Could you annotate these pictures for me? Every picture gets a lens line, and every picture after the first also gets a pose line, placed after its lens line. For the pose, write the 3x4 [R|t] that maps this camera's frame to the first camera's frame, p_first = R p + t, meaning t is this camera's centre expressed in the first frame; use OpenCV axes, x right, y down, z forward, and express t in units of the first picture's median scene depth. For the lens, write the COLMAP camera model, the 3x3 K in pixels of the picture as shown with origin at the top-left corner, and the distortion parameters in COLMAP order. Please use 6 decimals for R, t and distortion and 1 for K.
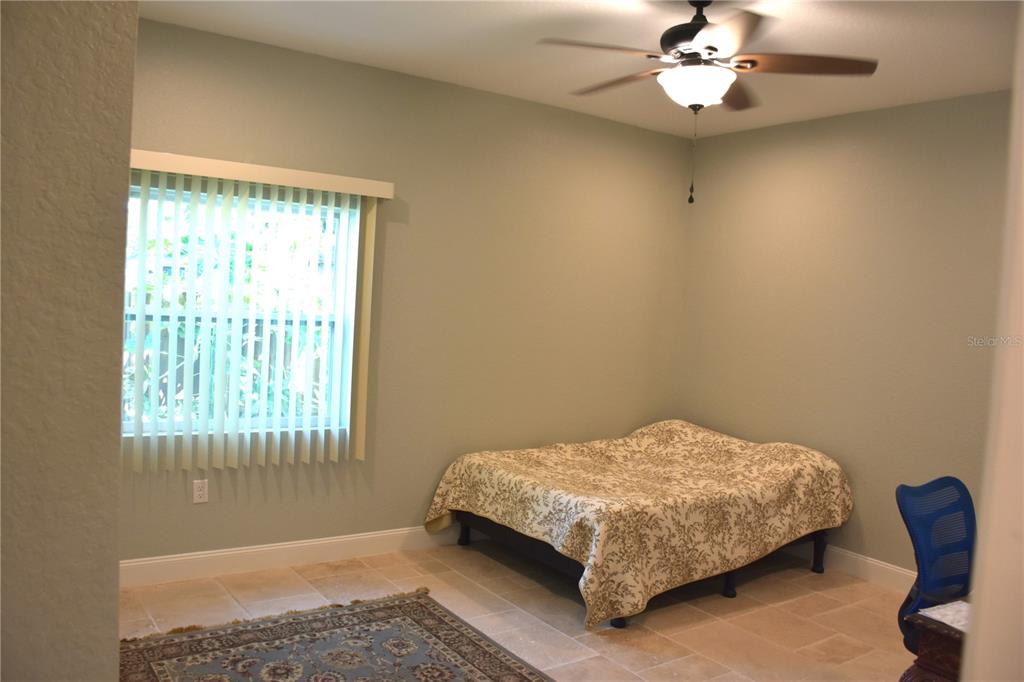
lens RADIAL K [[808.6, 0, 513.2], [0, 808.6, 337.4], [0, 0, 1]] dist [-0.142535, 0.085100]
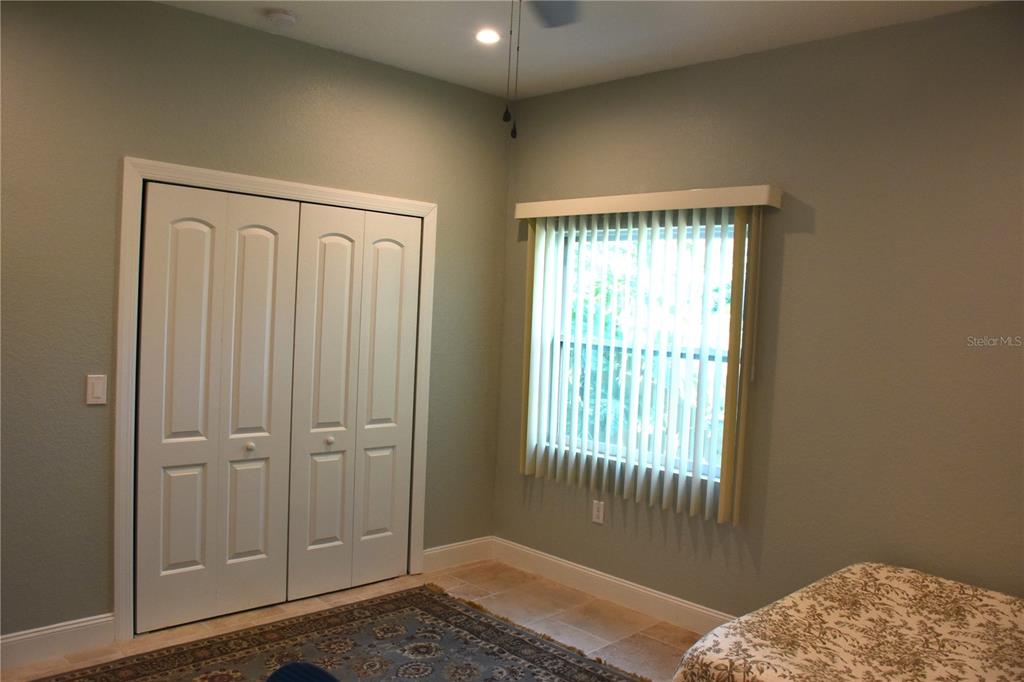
lens RADIAL K [[808.6, 0, 513.5], [0, 808.6, 340.9], [0, 0, 1]] dist [-0.142535, 0.085100]
pose [[0.162125, -0.013352, -0.986680, 0.661342], [-0.094649, 0.995088, -0.029018, 0.010868], [0.982220, 0.098093, 0.160065, 0.720247]]
